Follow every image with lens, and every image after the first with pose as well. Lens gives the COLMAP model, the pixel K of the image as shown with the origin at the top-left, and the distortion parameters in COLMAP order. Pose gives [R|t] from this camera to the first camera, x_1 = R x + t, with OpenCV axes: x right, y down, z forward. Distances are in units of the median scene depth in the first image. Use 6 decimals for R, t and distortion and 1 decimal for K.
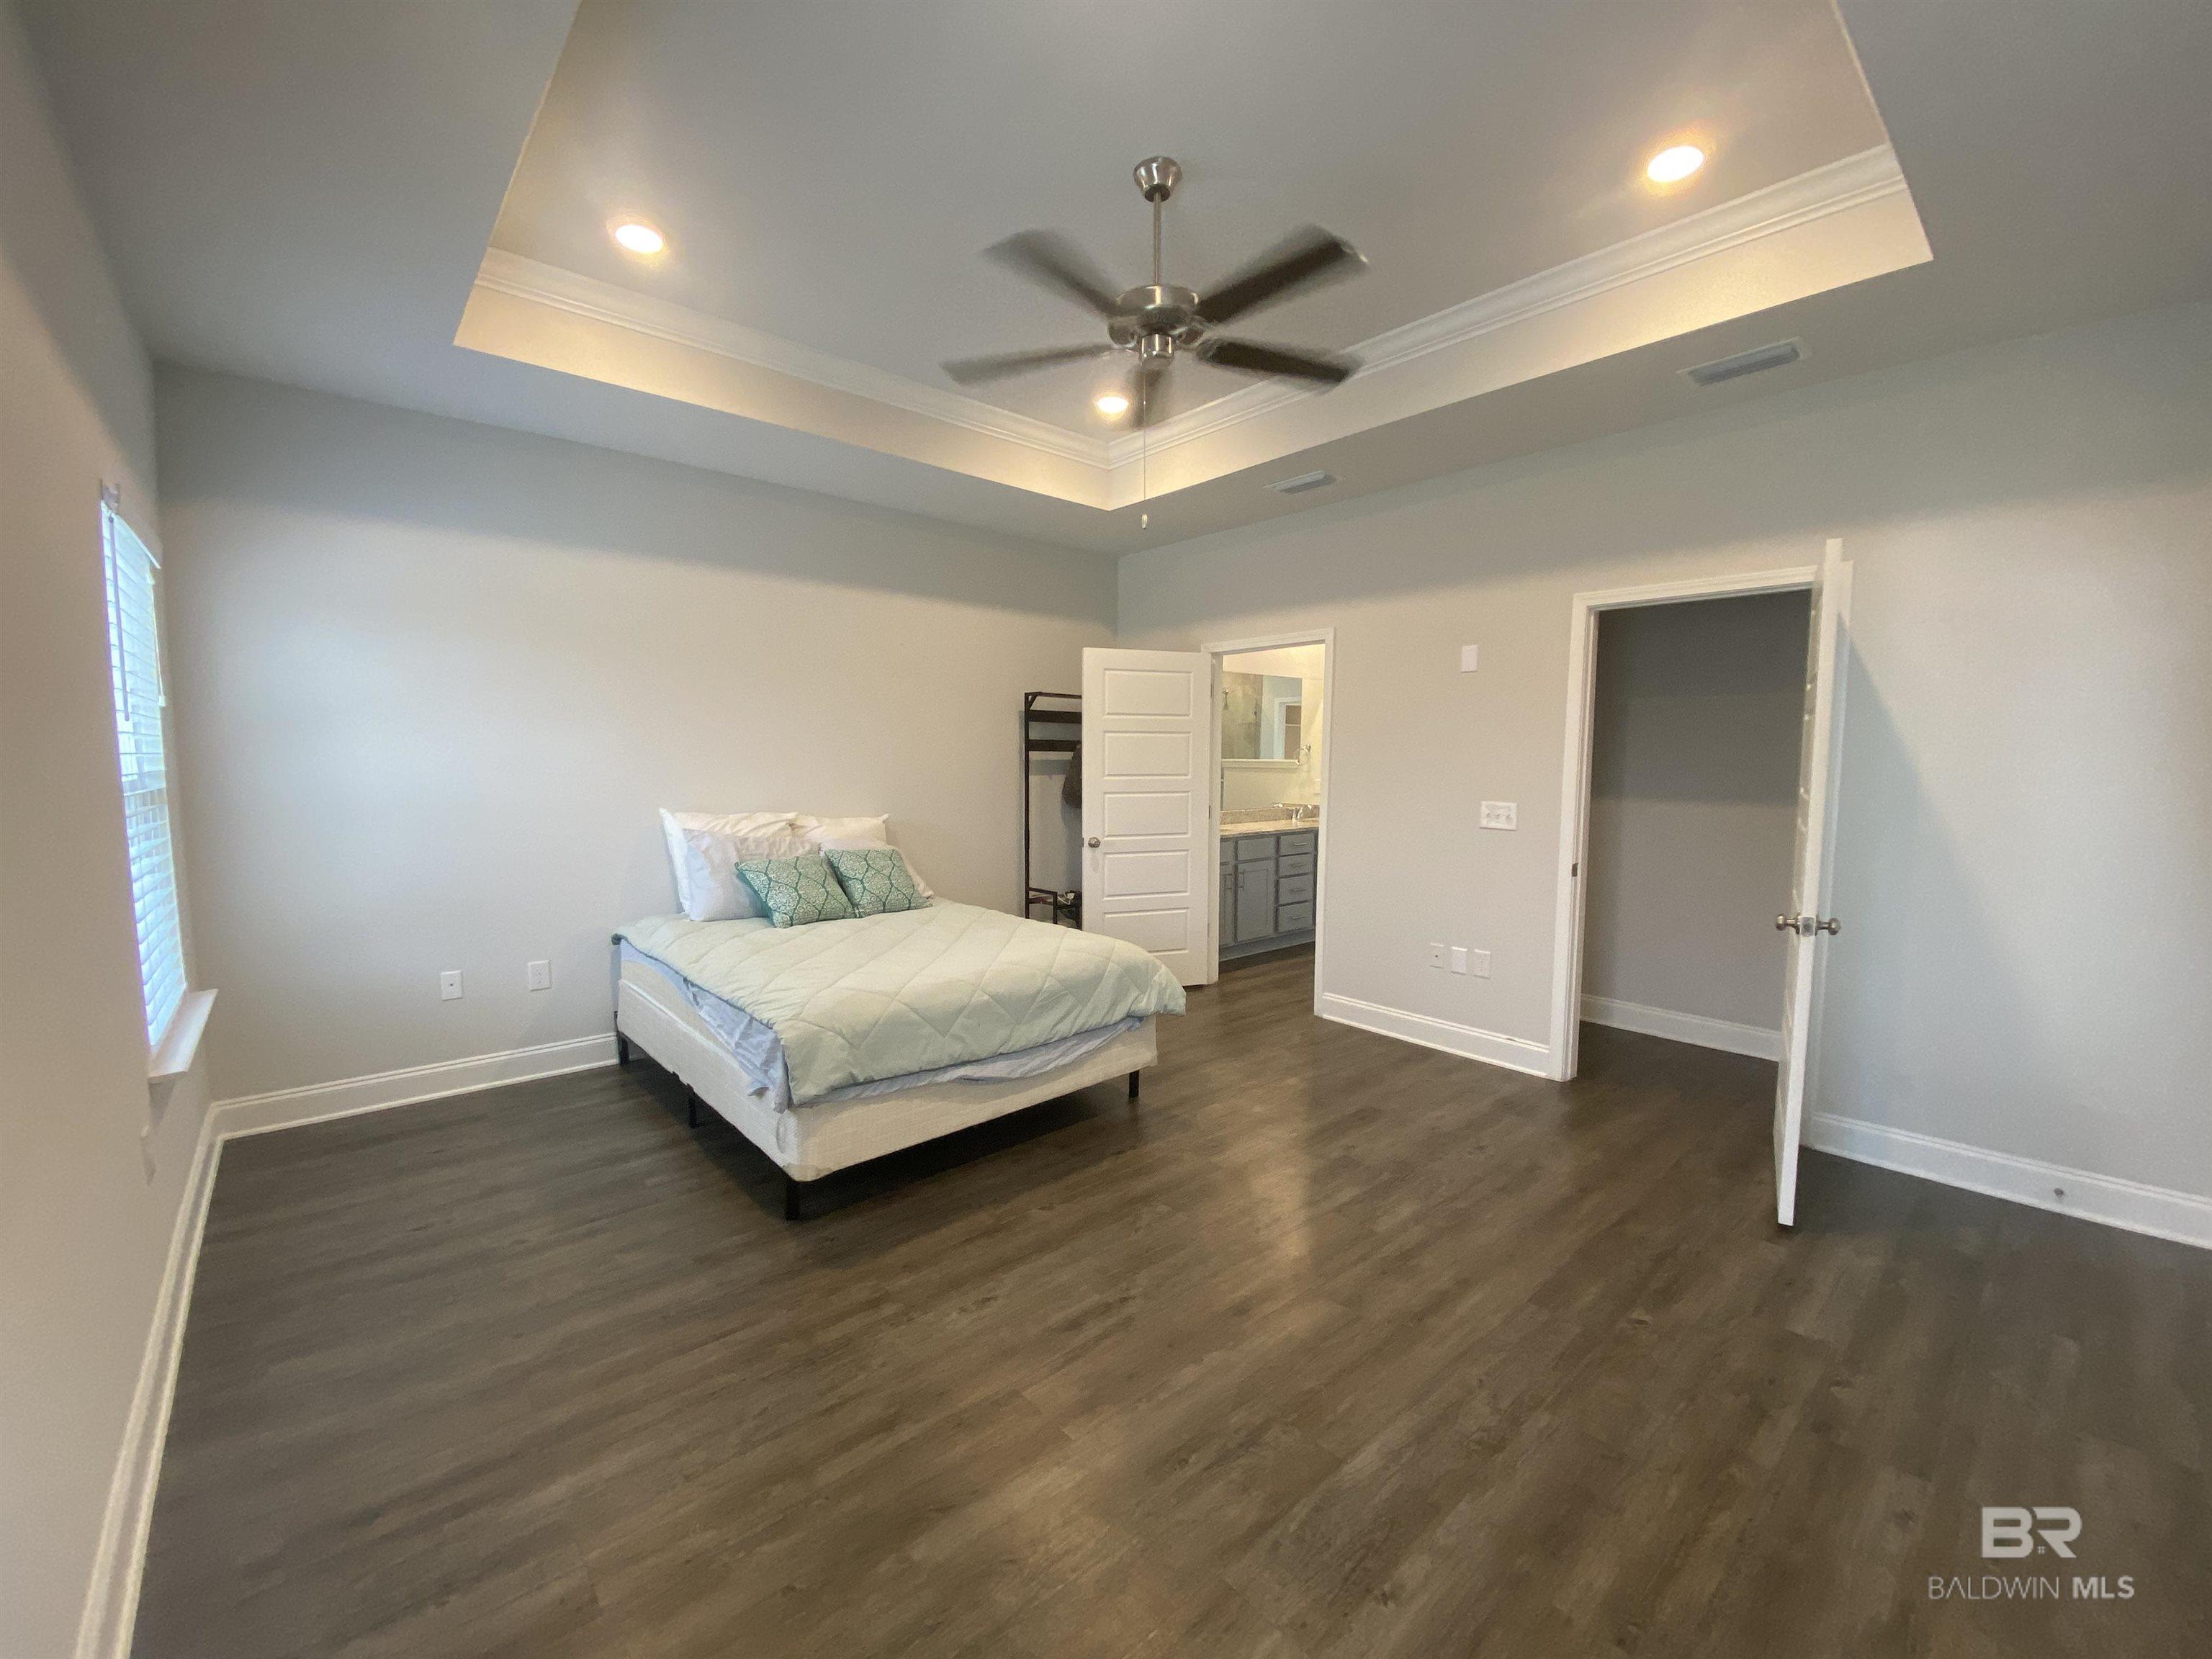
lens RADIAL K [[891.0, 0, 1099.9], [0, 891.0, 830.7], [0, 0, 1]] dist [0.014068, -0.016345]
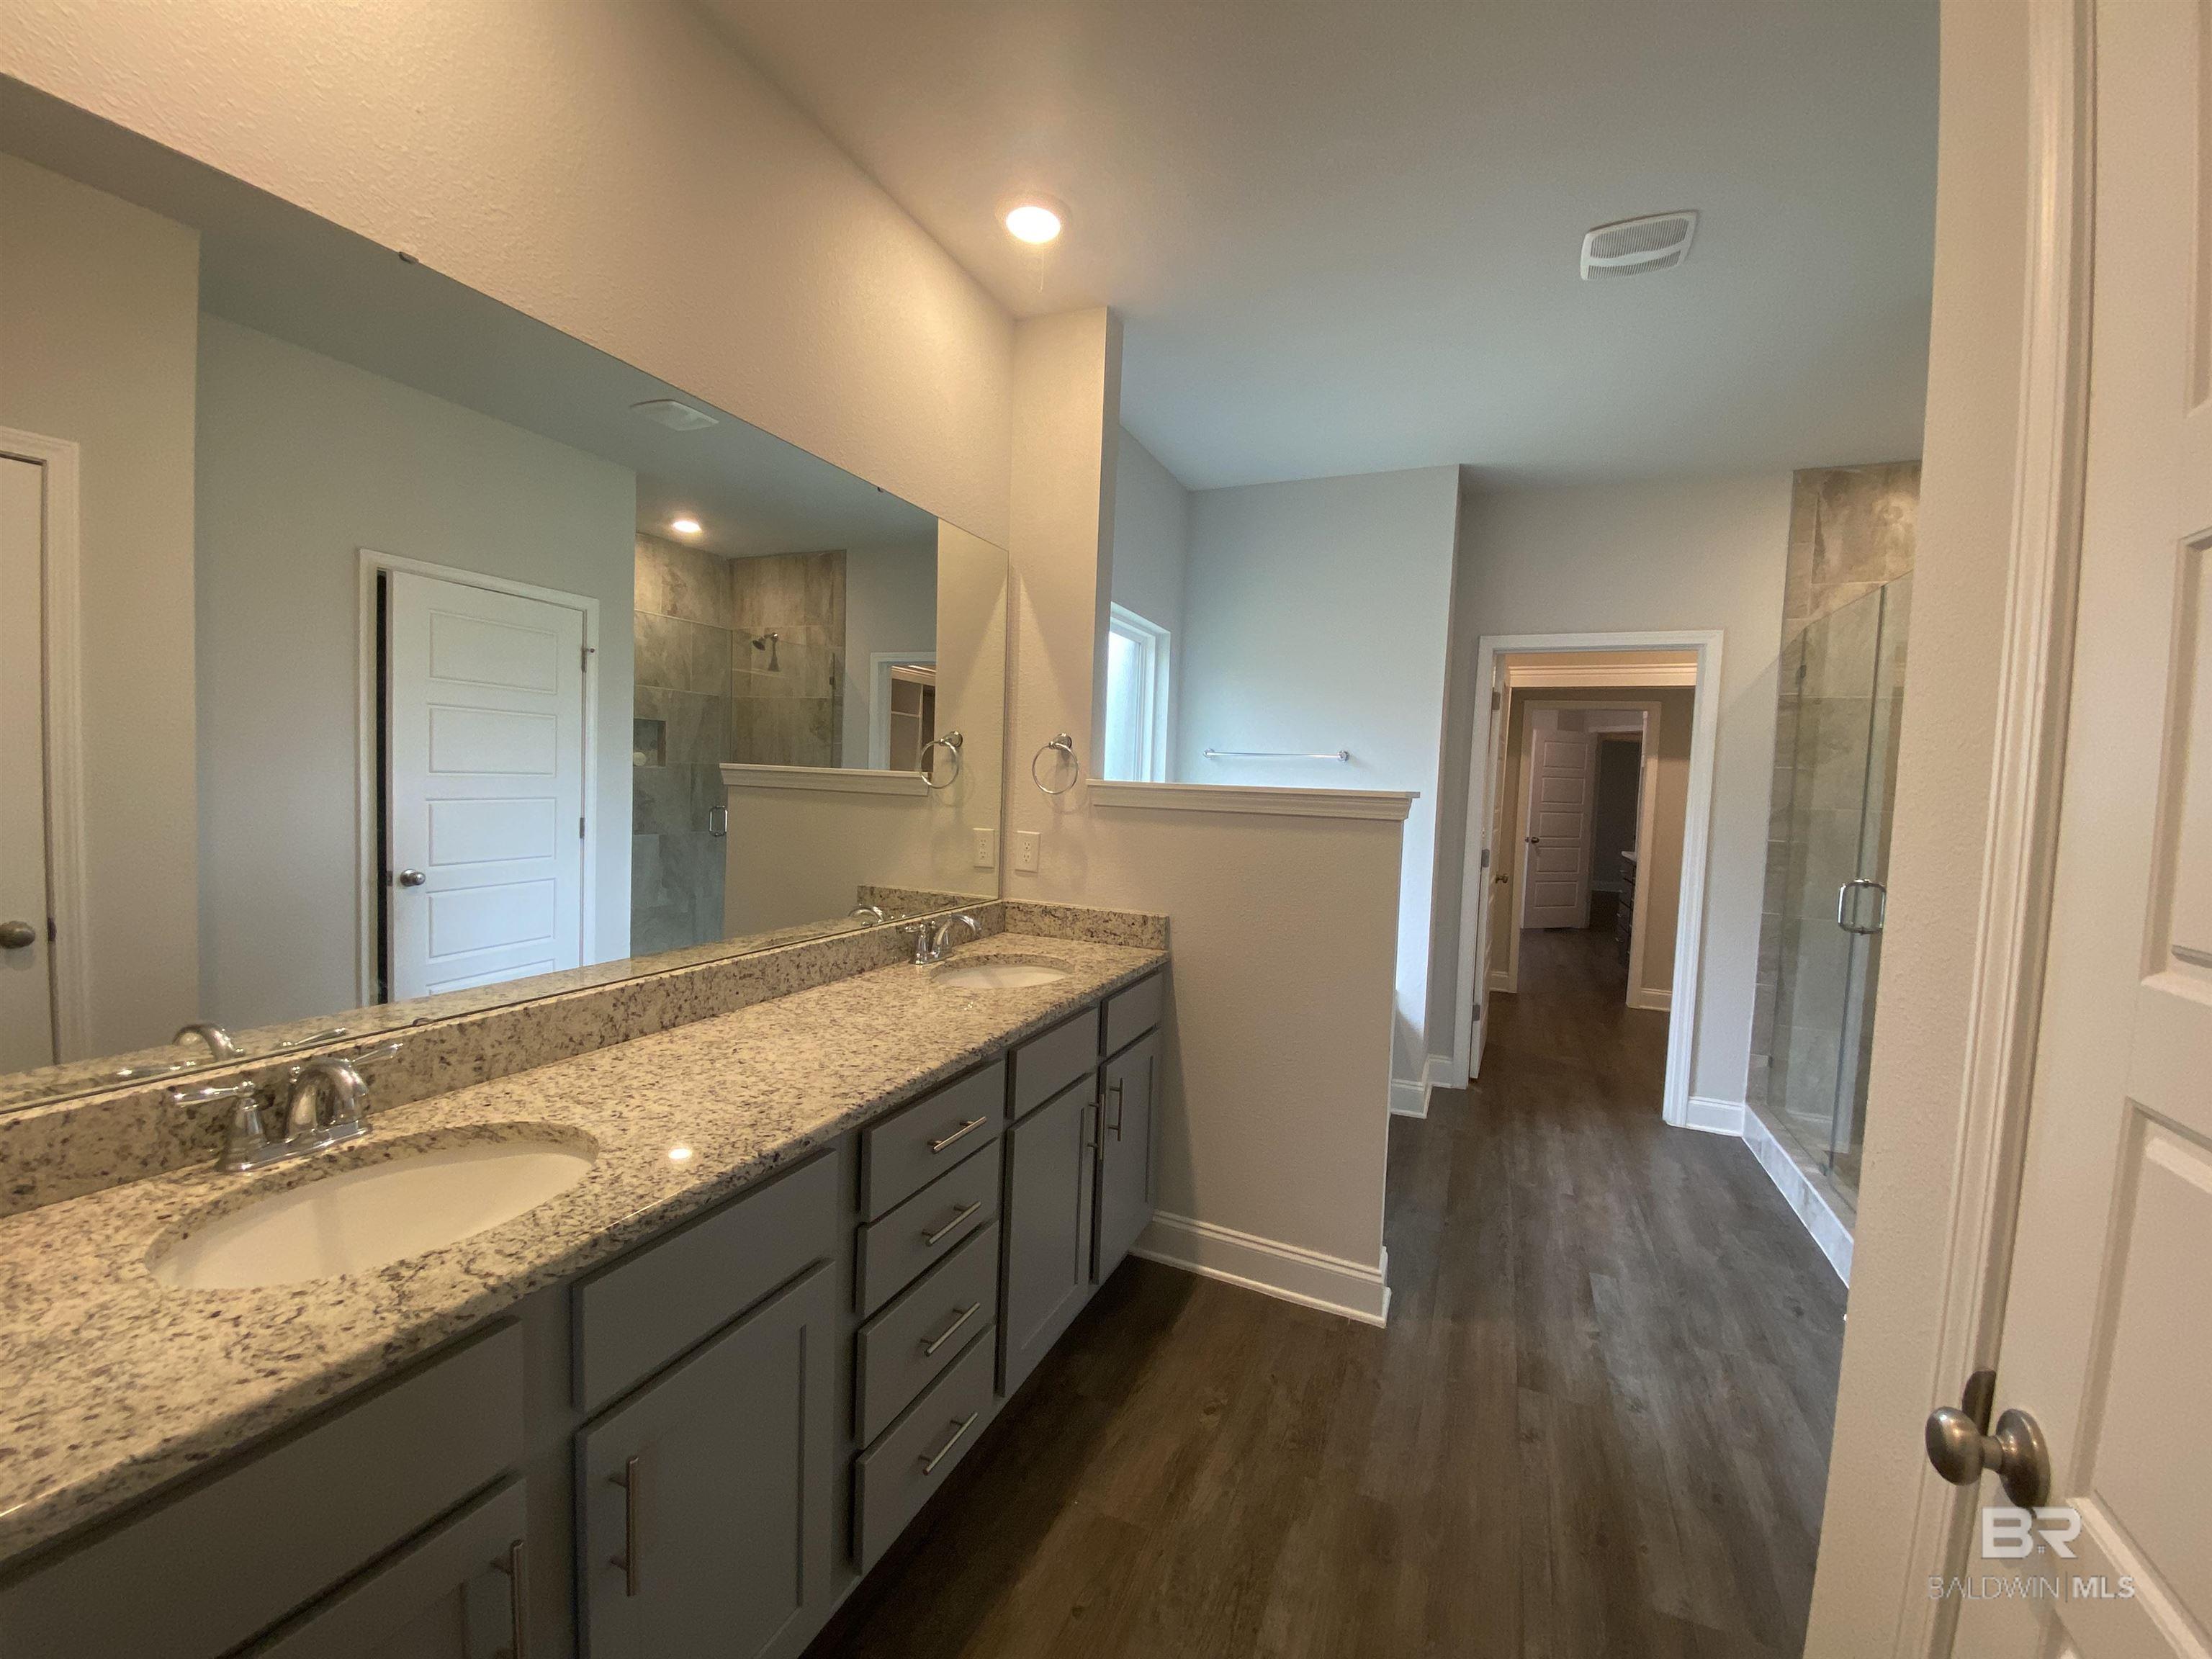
lens RADIAL K [[891.0, 0, 1099.9], [0, 891.0, 830.7], [0, 0, 1]] dist [0.014068, -0.016345]
pose [[0.905931, 0.008018, 0.423349, 0.132980], [0.000936, 0.999780, -0.020937, -0.048571], [-0.423424, 0.019363, 0.905725, 0.647217]]
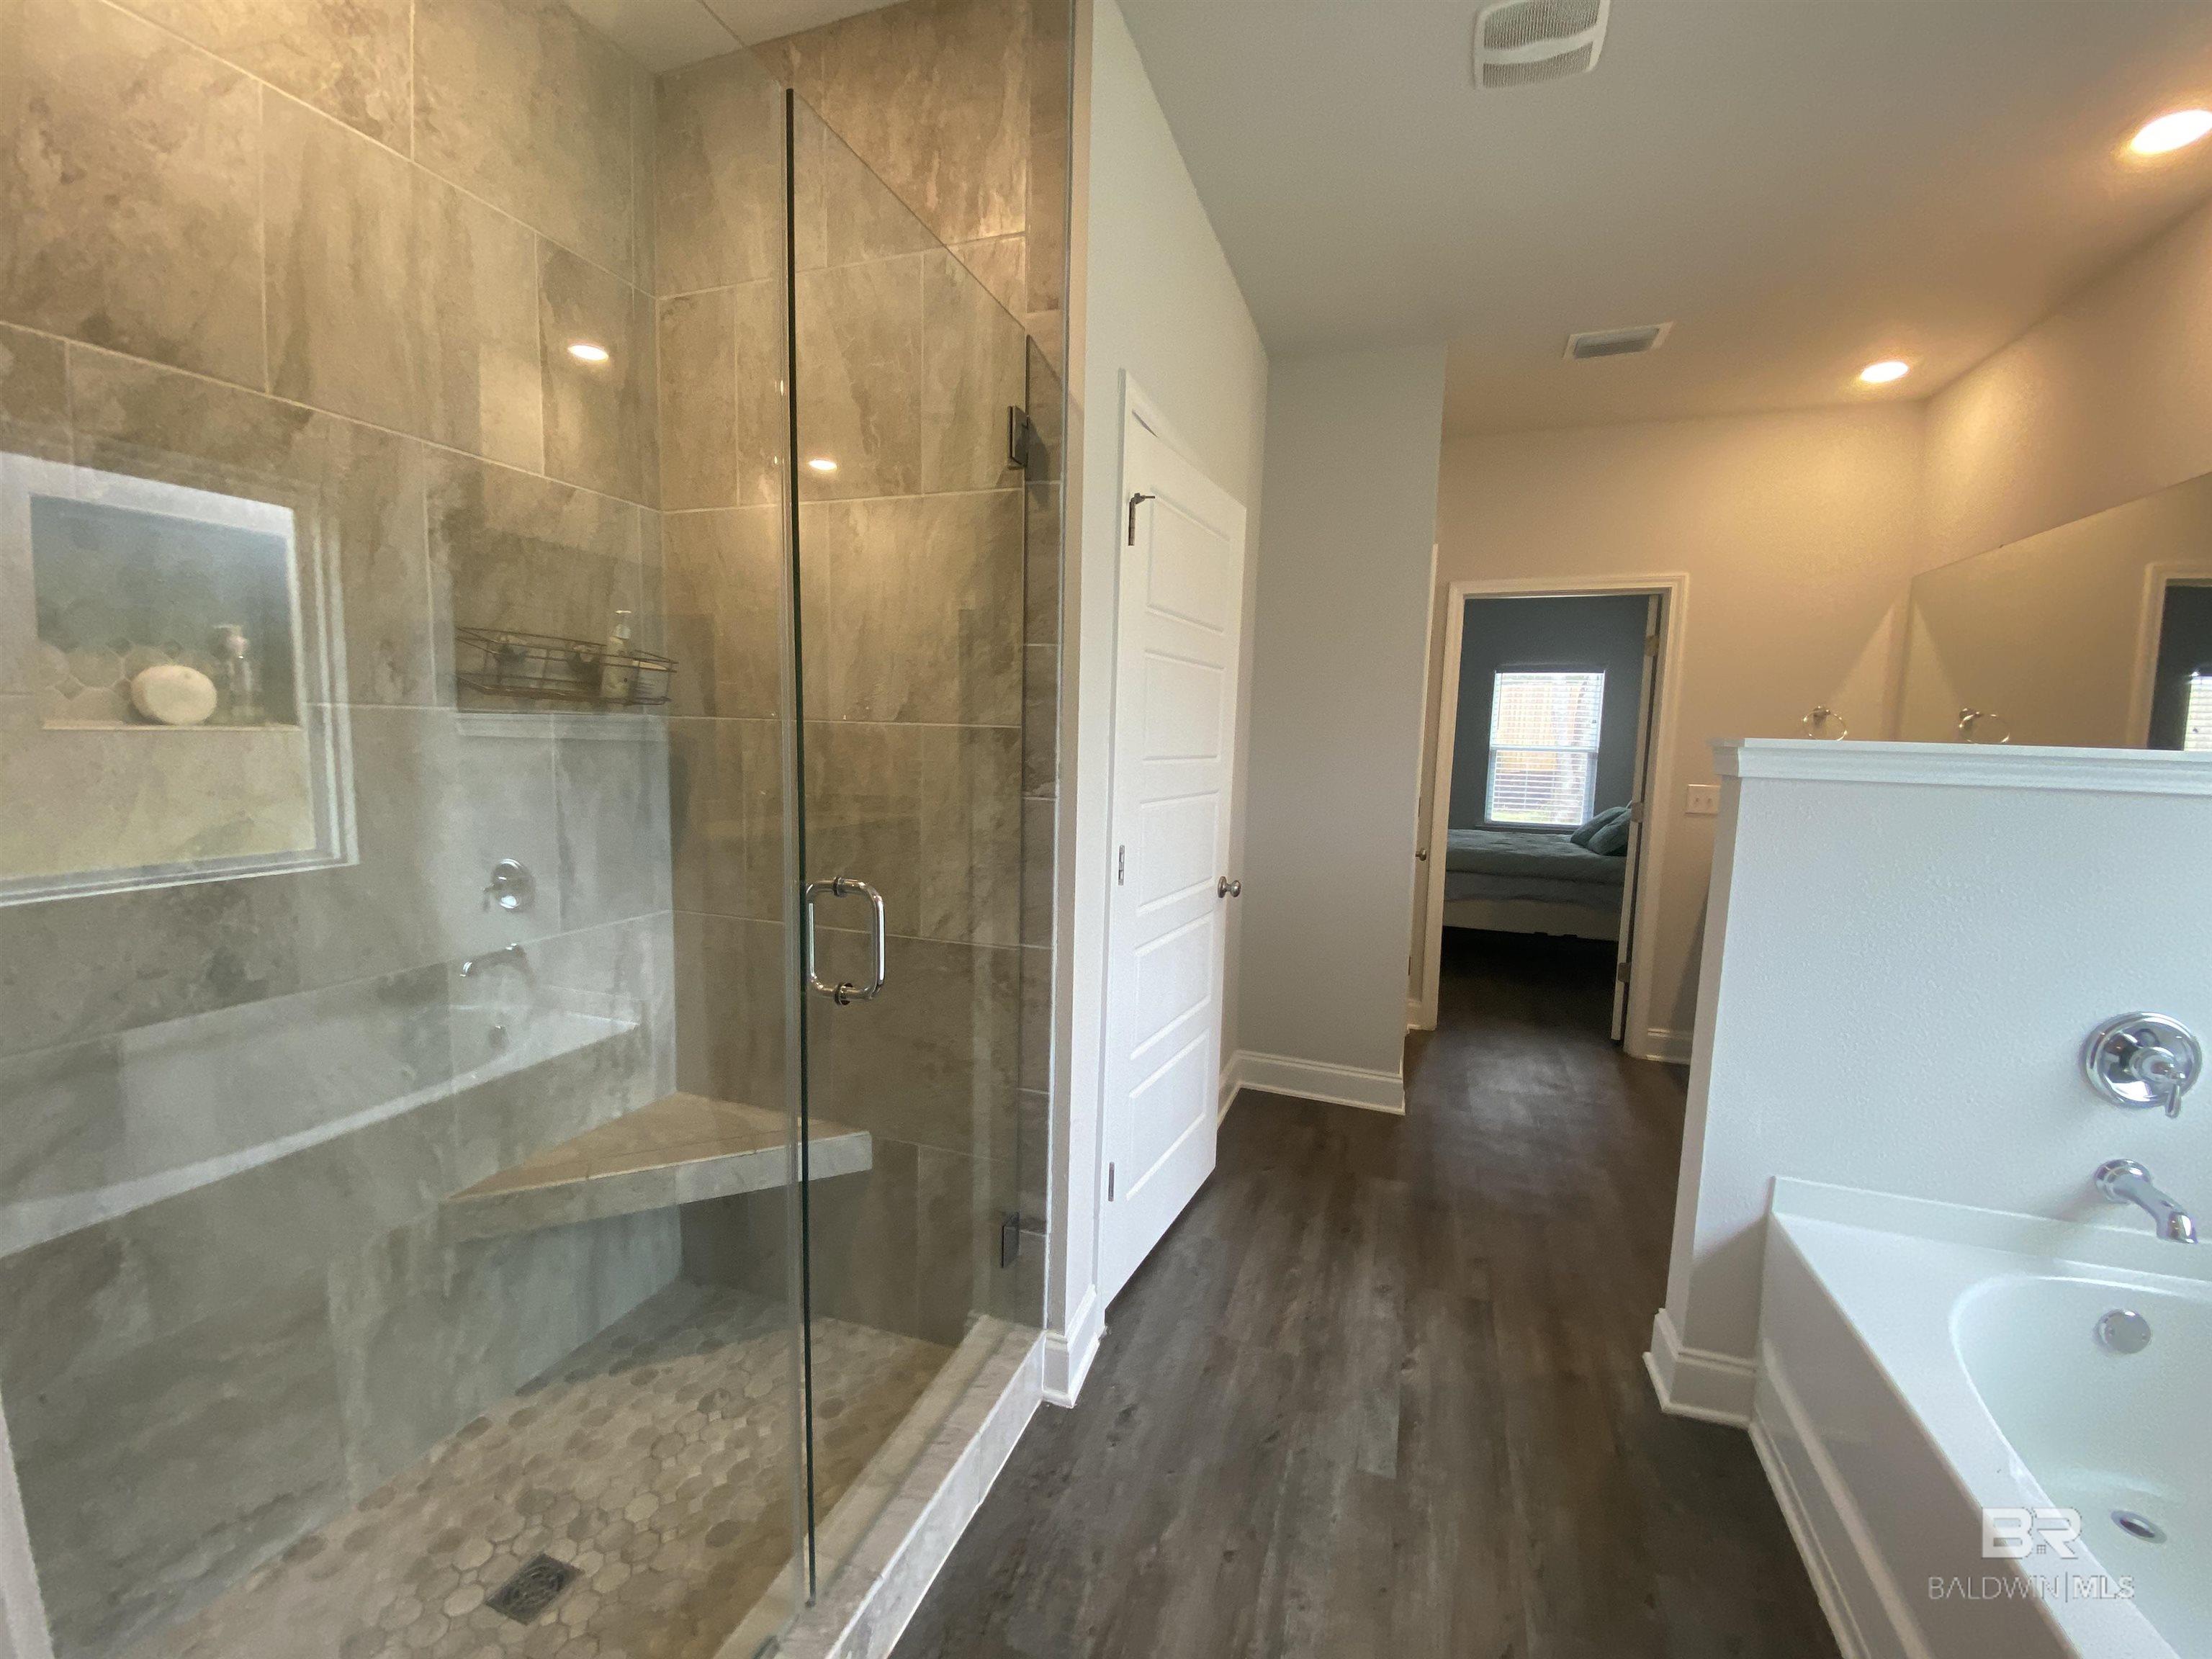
lens RADIAL K [[891.0, 0, 1099.9], [0, 891.0, 830.7], [0, 0, 1]] dist [0.014068, -0.016345]
pose [[-0.876648, 0.026702, -0.480391, 0.603334], [-0.069741, 0.980862, 0.181788, -0.074928], [0.476052, 0.192867, -0.858008, 0.996487]]
